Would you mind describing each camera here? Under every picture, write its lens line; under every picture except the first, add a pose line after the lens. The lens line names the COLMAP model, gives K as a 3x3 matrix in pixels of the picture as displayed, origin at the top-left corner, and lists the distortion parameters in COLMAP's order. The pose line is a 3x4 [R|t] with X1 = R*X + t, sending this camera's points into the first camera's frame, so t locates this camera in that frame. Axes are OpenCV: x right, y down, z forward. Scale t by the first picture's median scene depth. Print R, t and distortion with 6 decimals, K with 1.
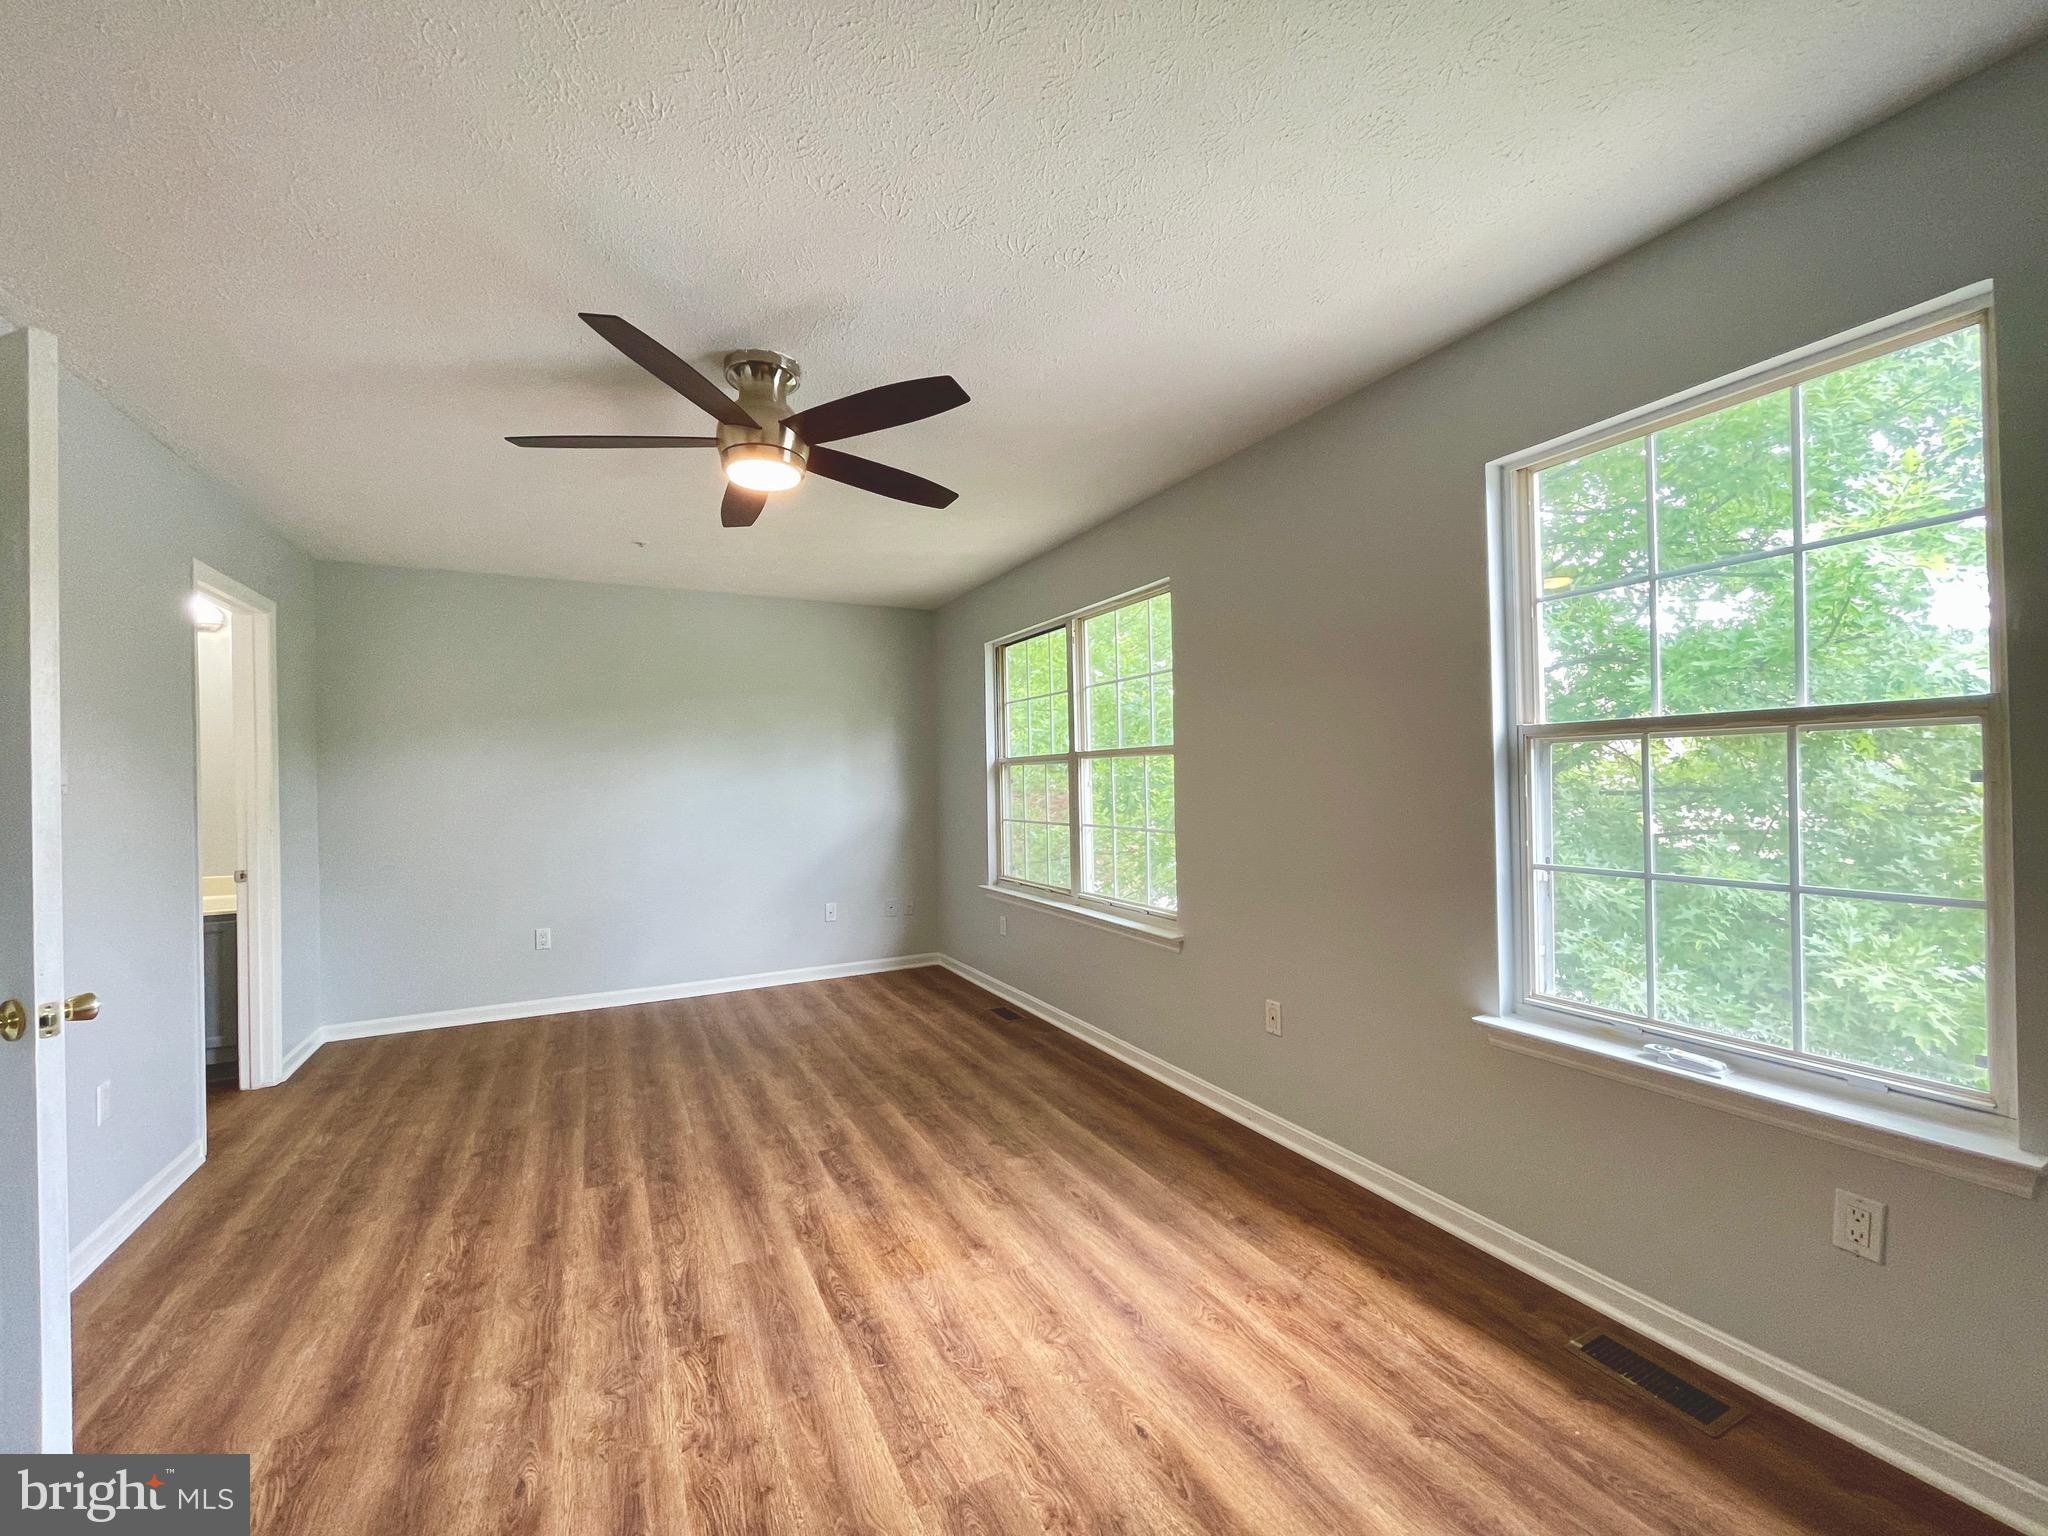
lens RADIAL K [[824.6, 0, 1016.9], [0, 824.6, 772.7], [0, 0, 1]] dist [-0.005615, 0.001852]
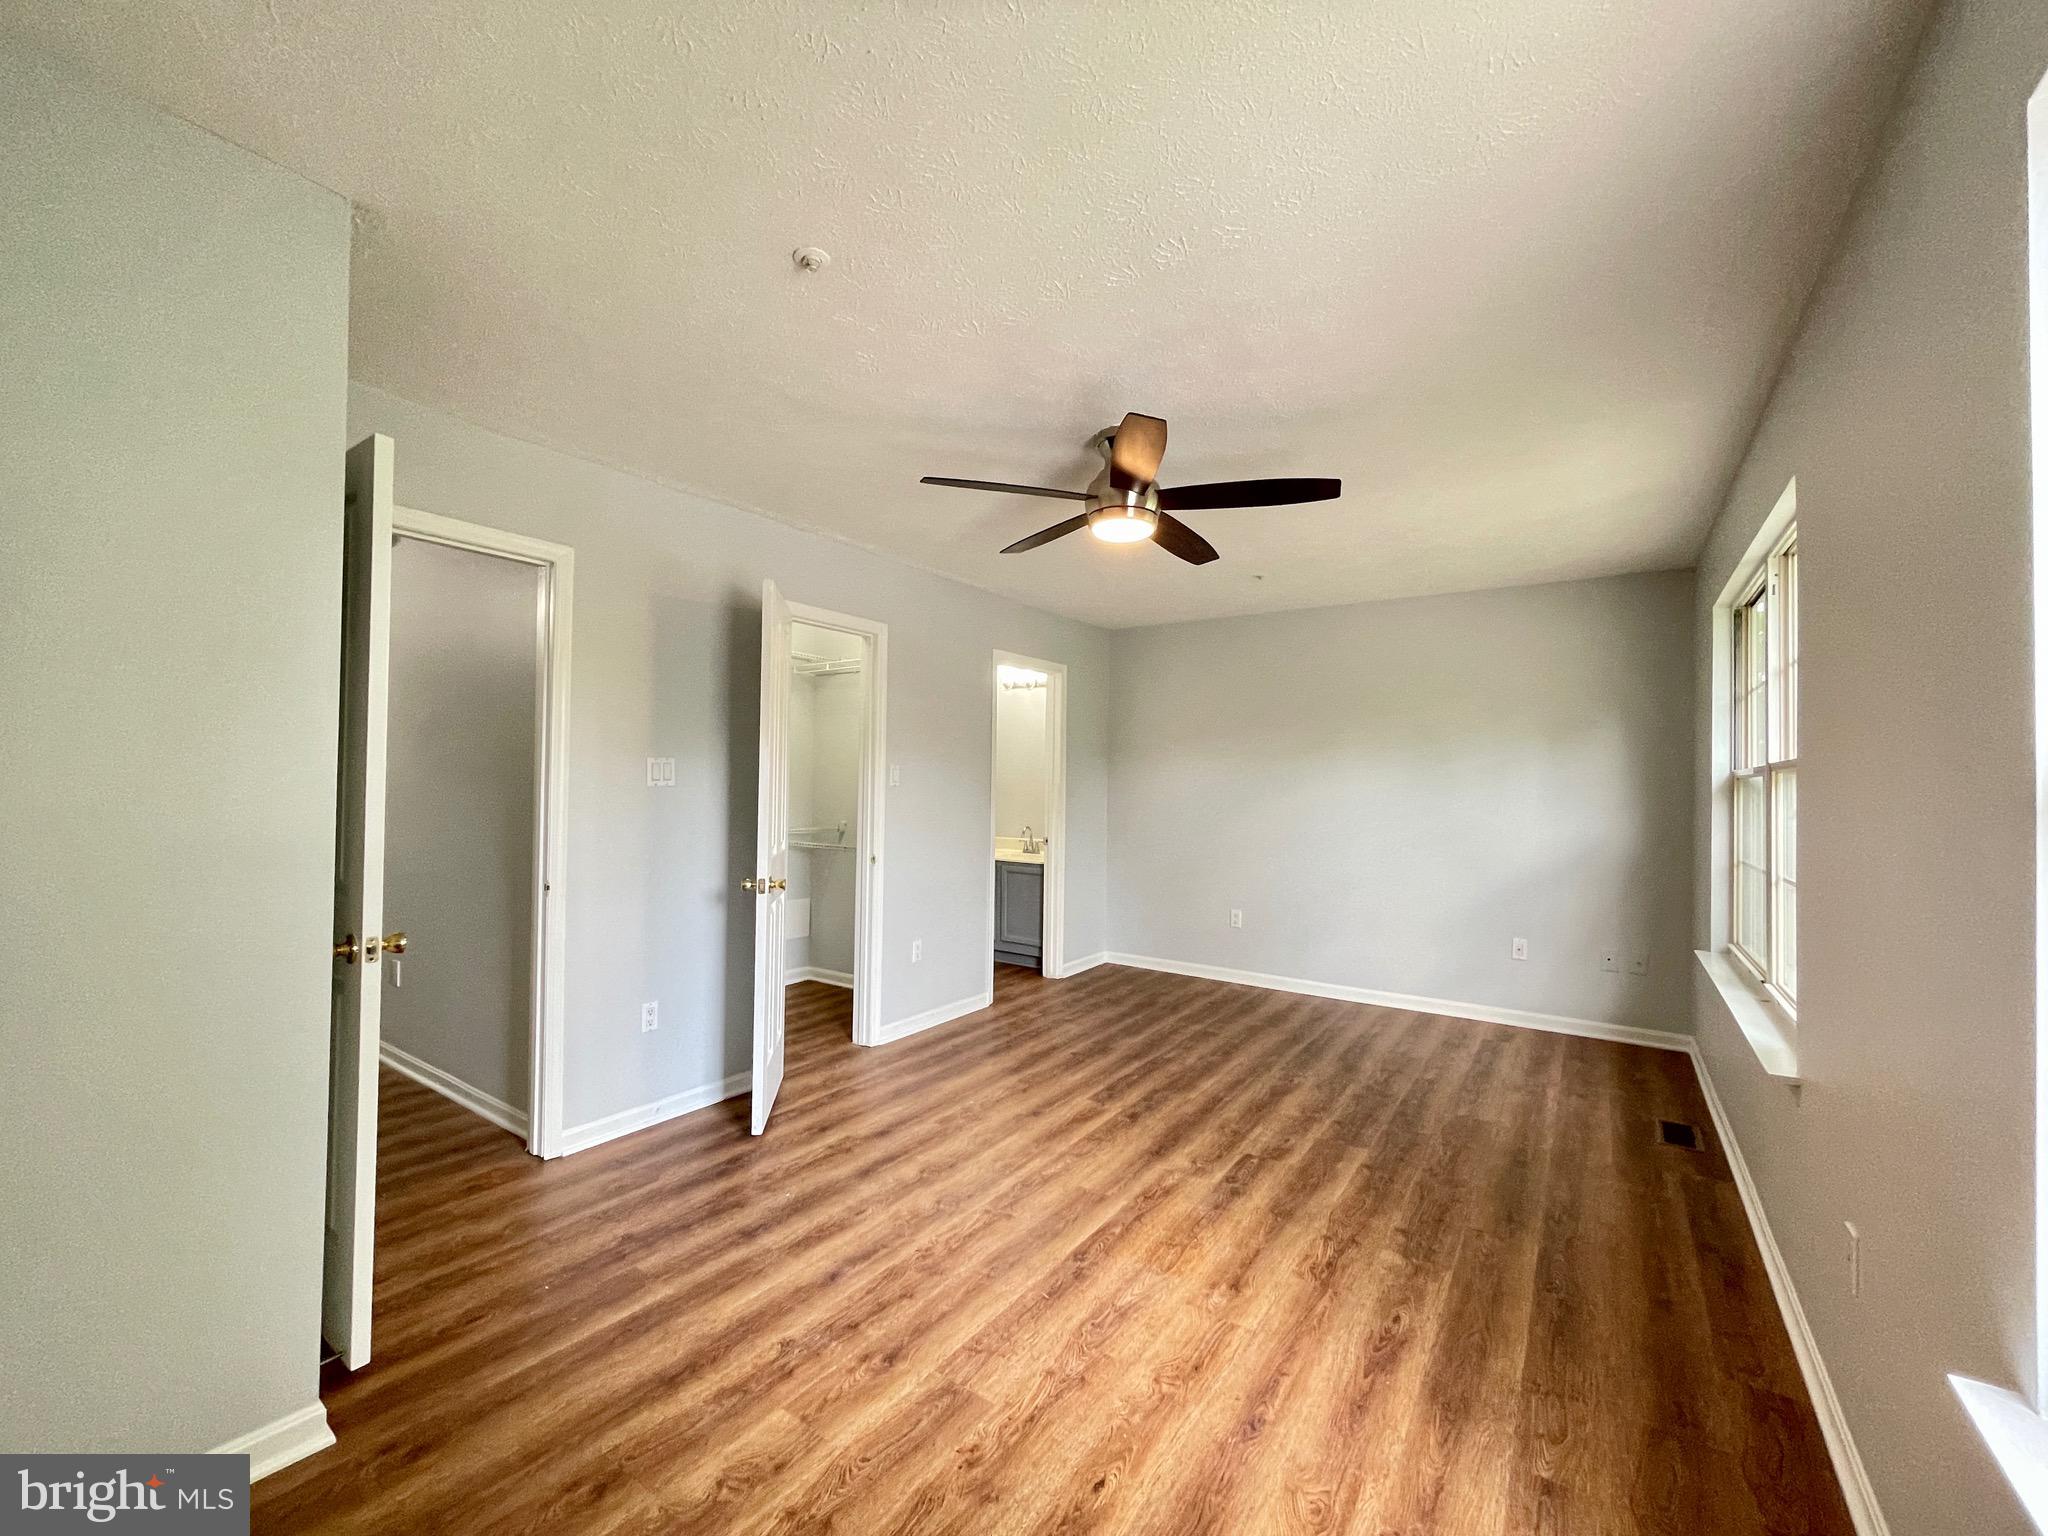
lens RADIAL K [[824.6, 0, 1018.7], [0, 824.6, 766.6], [0, 0, 1]] dist [-0.005615, 0.001852]
pose [[0.469218, 0.004724, -0.883070, 0.521314], [-0.016145, 0.999864, -0.003229, -0.015534], [0.882935, 0.015772, 0.469231, 0.251331]]
